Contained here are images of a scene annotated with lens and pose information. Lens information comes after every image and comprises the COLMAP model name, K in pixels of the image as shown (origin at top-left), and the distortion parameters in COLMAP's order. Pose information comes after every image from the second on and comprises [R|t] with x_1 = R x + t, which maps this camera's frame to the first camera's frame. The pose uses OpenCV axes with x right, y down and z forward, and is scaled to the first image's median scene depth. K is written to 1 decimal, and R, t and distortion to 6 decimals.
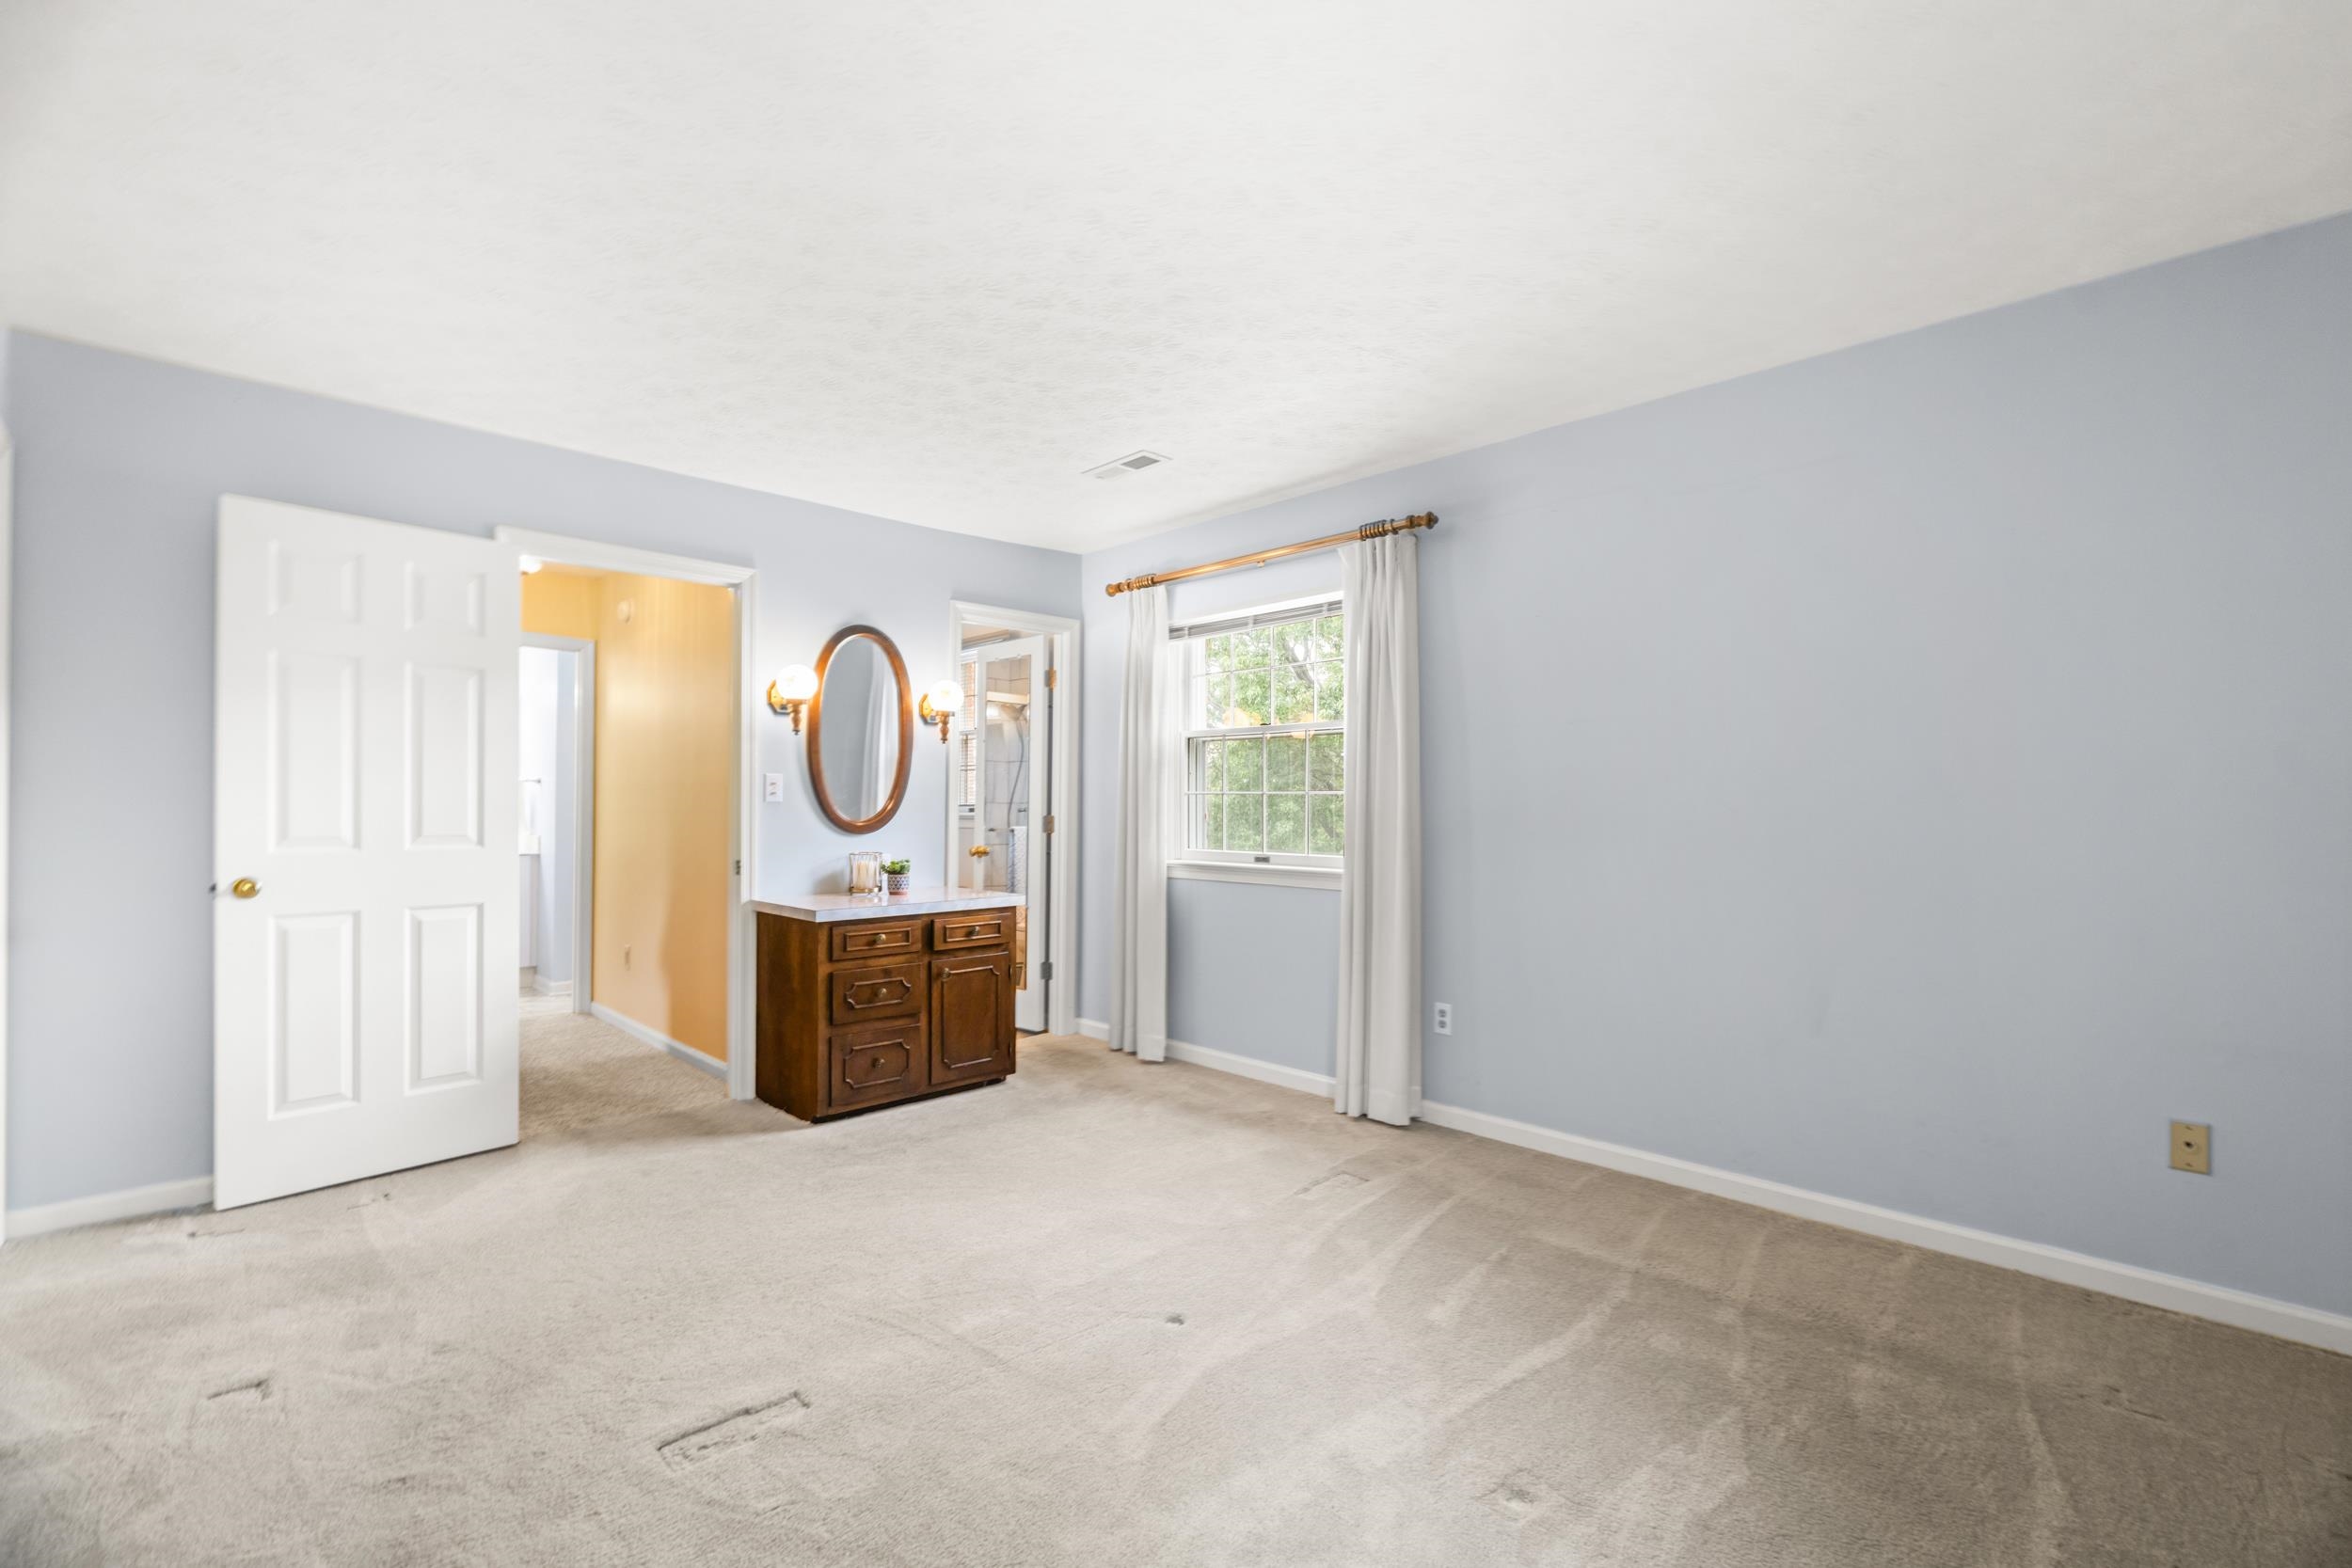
lens RADIAL K [[1032.5, 0, 1180.6], [0, 1032.5, 799.6], [0, 0, 1]] dist [-0.013634, 0.001830]
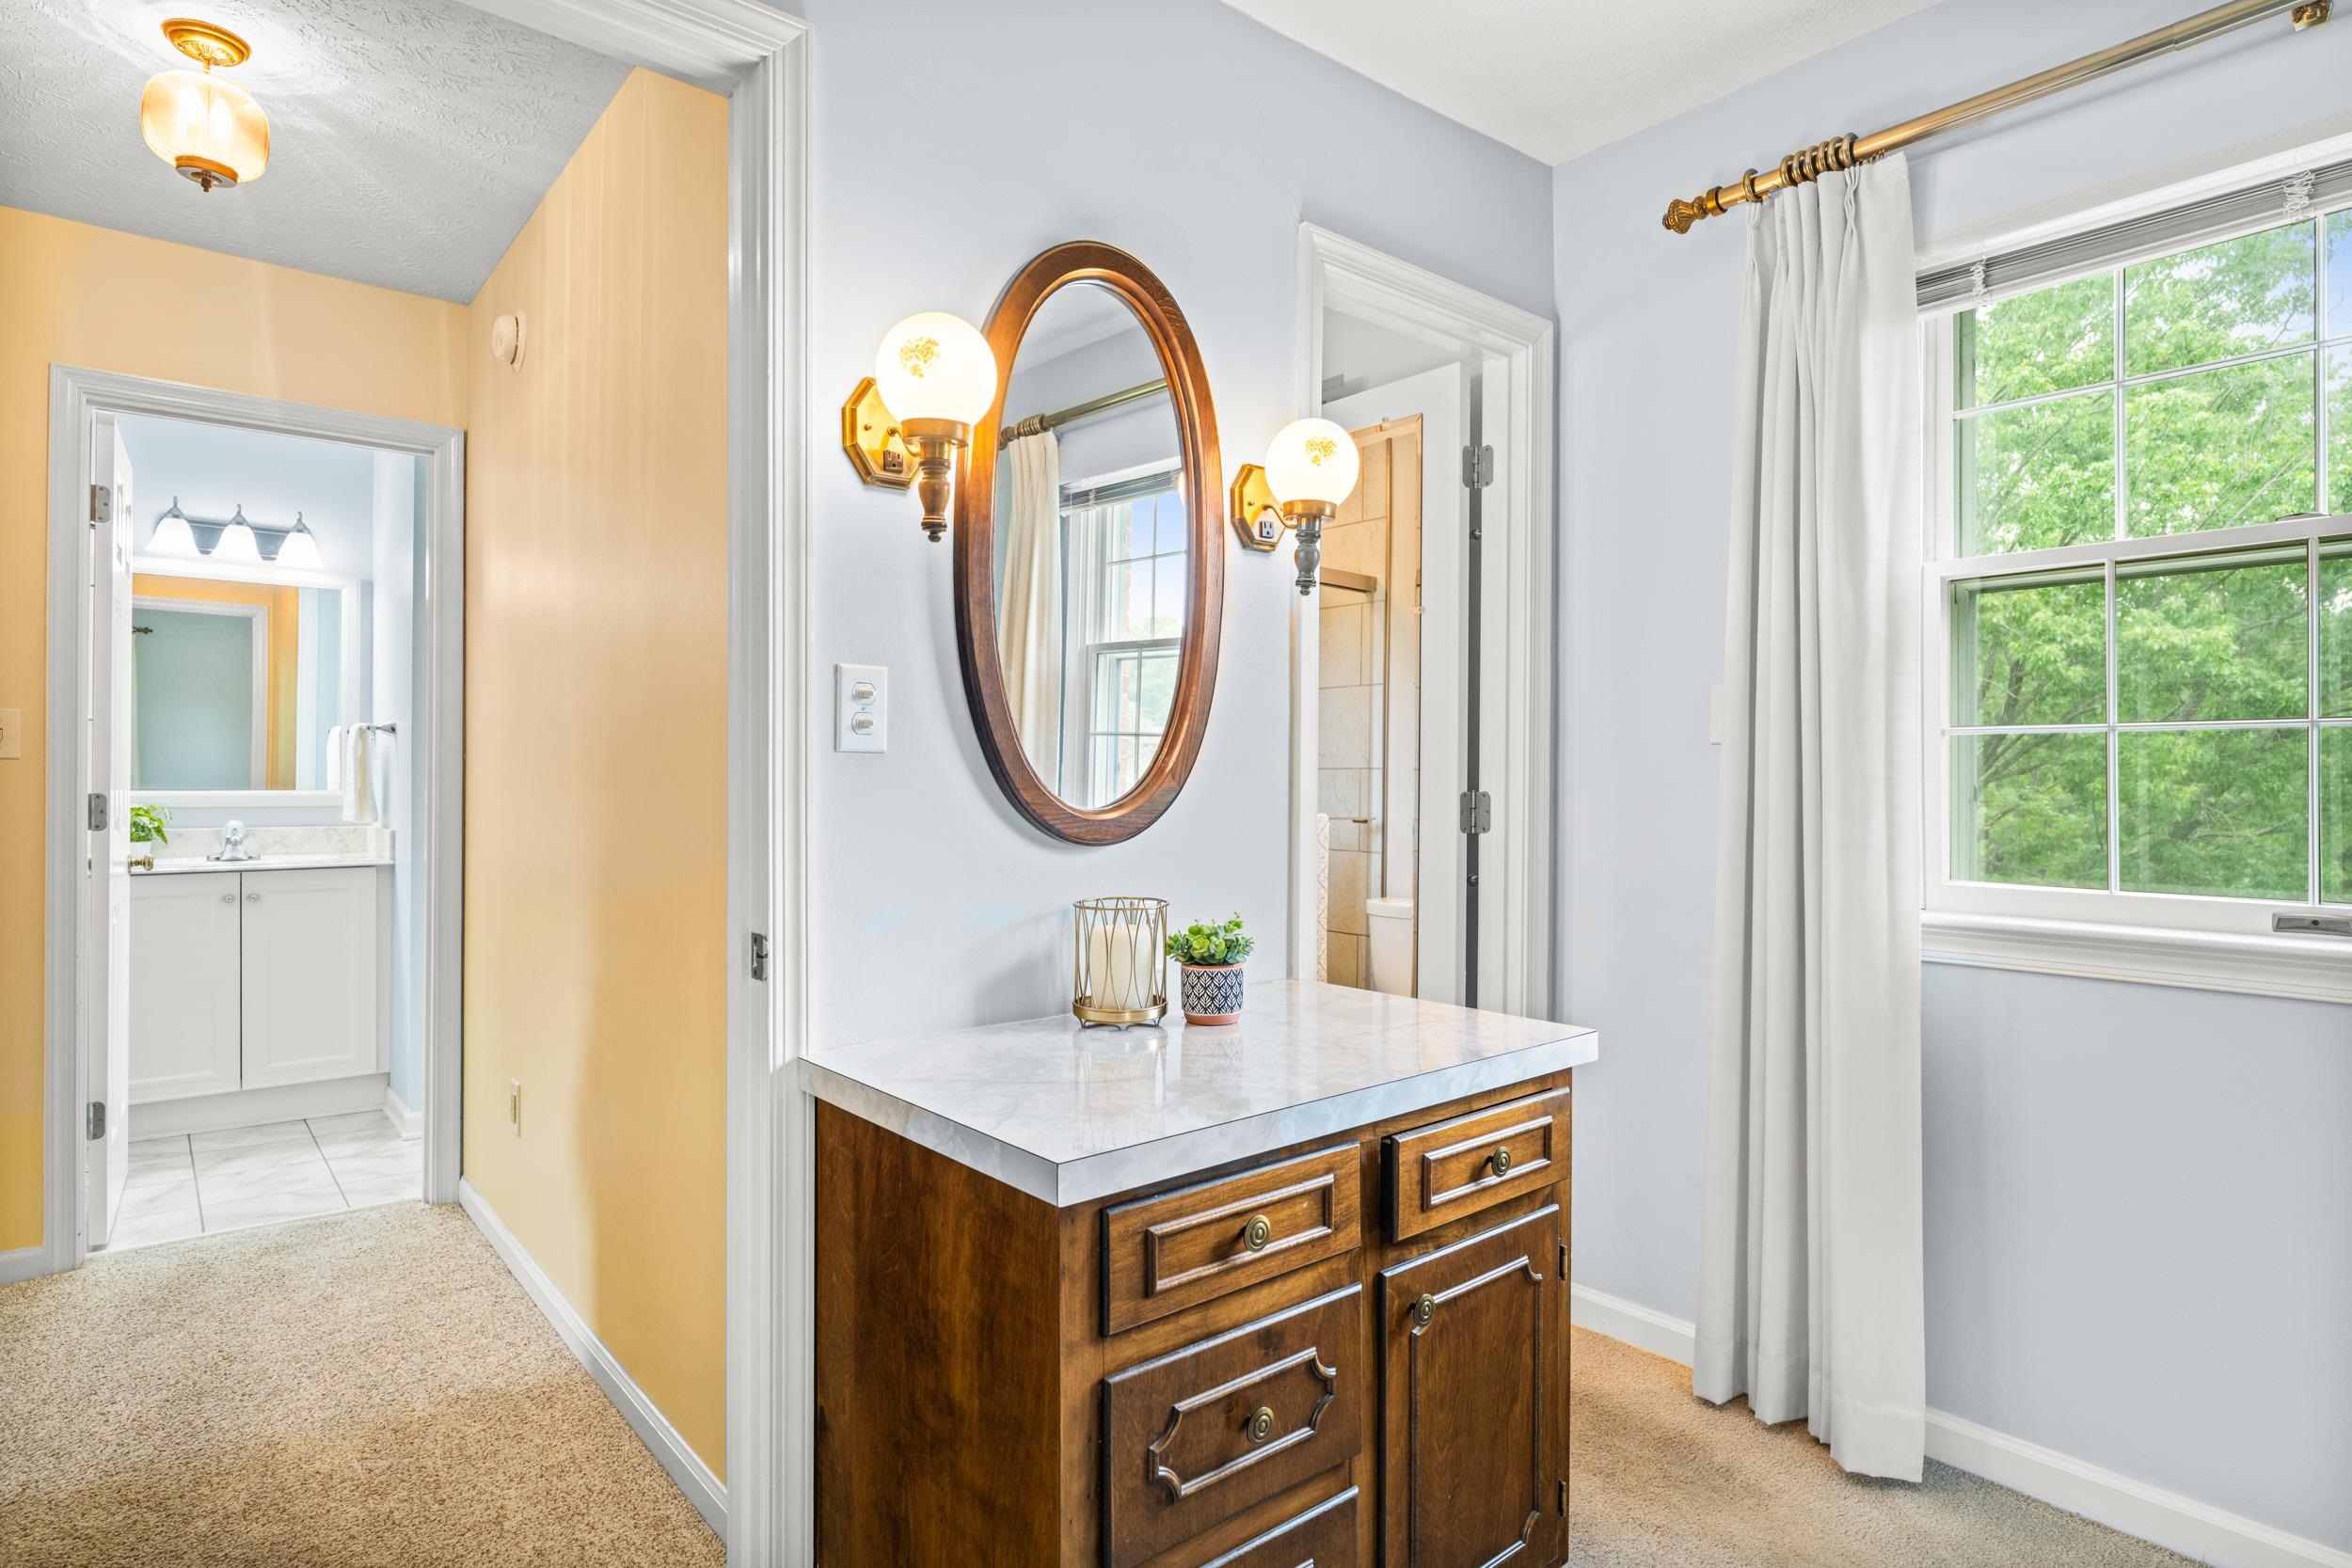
lens RADIAL K [[1256.0, 0, 1173.7], [0, 1256.0, 780.4], [0, 0, 1]] dist [-0.009569, 0.003102]
pose [[0.996858, -0.002004, -0.079186, -0.265930], [0.002506, 0.999977, 0.006244, 0.009295], [0.079171, -0.006423, 0.996840, 0.612300]]
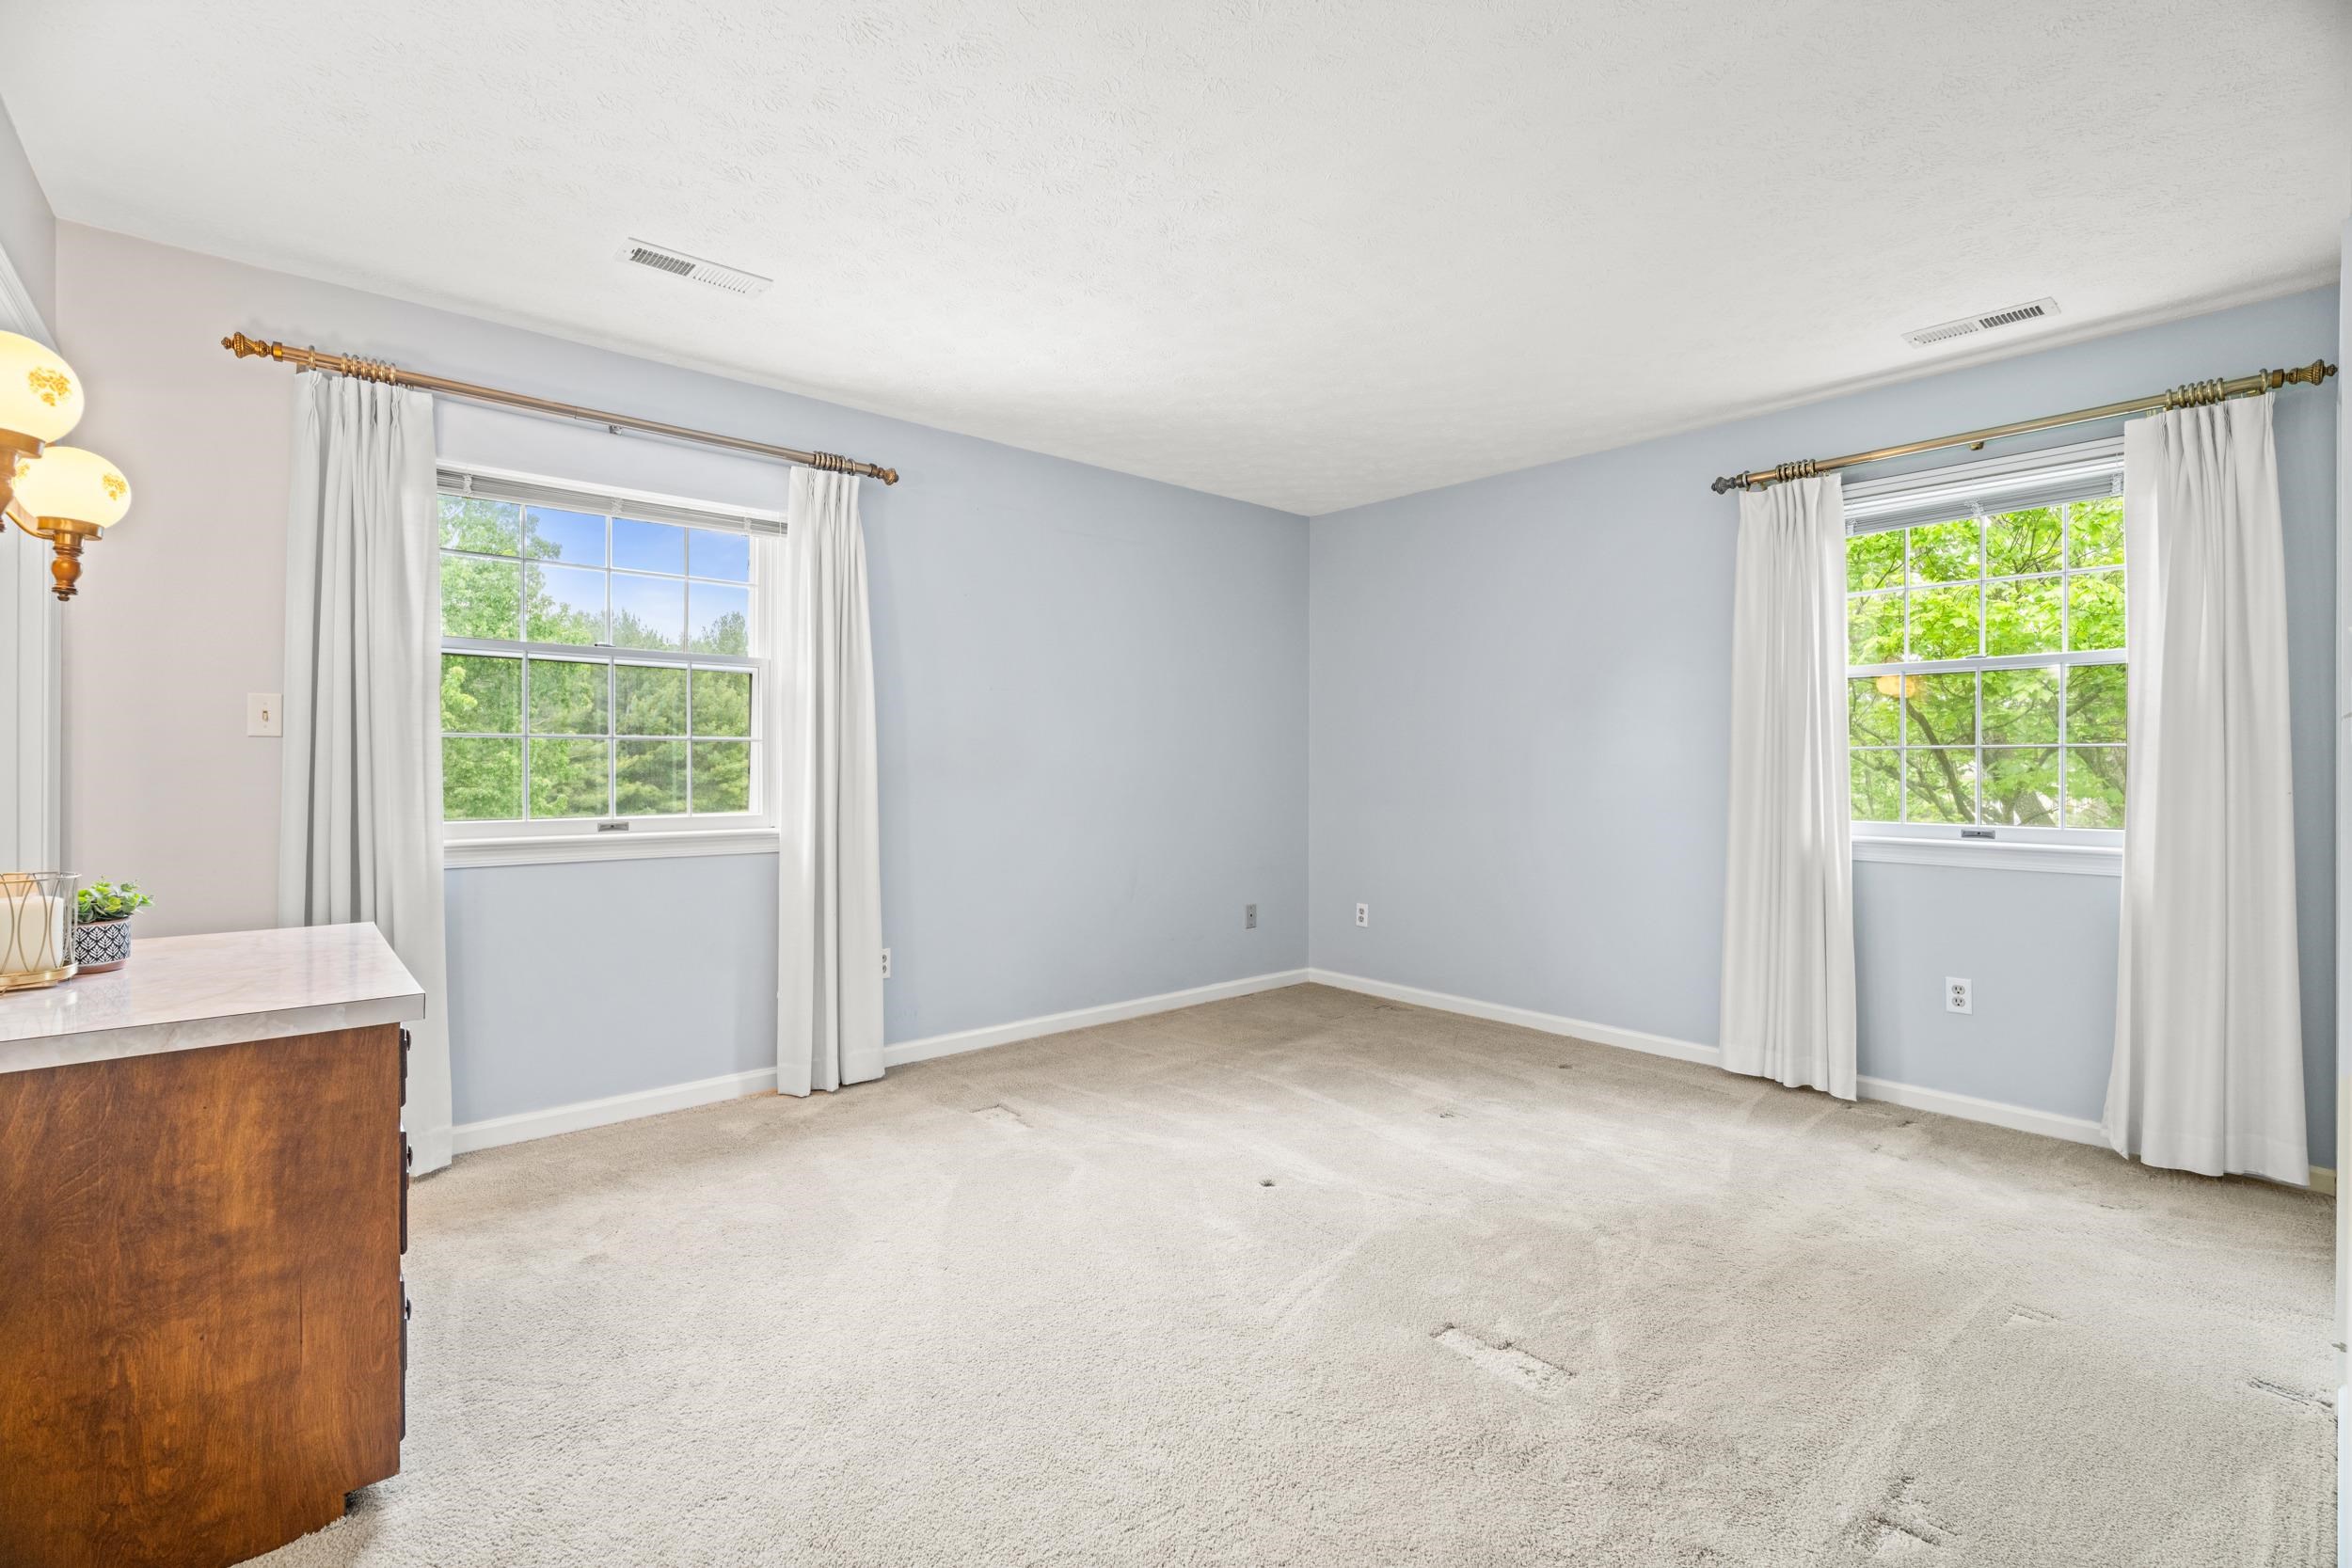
lens RADIAL K [[1032.5, 0, 1190.2], [0, 1032.5, 764.3], [0, 0, 1]] dist [-0.013634, 0.001830]
pose [[0.047435, -0.003769, 0.998867, -0.682435], [-0.010015, 0.999941, 0.004248, 0.005621], [-0.998824, -0.010205, 0.047394, 0.583798]]
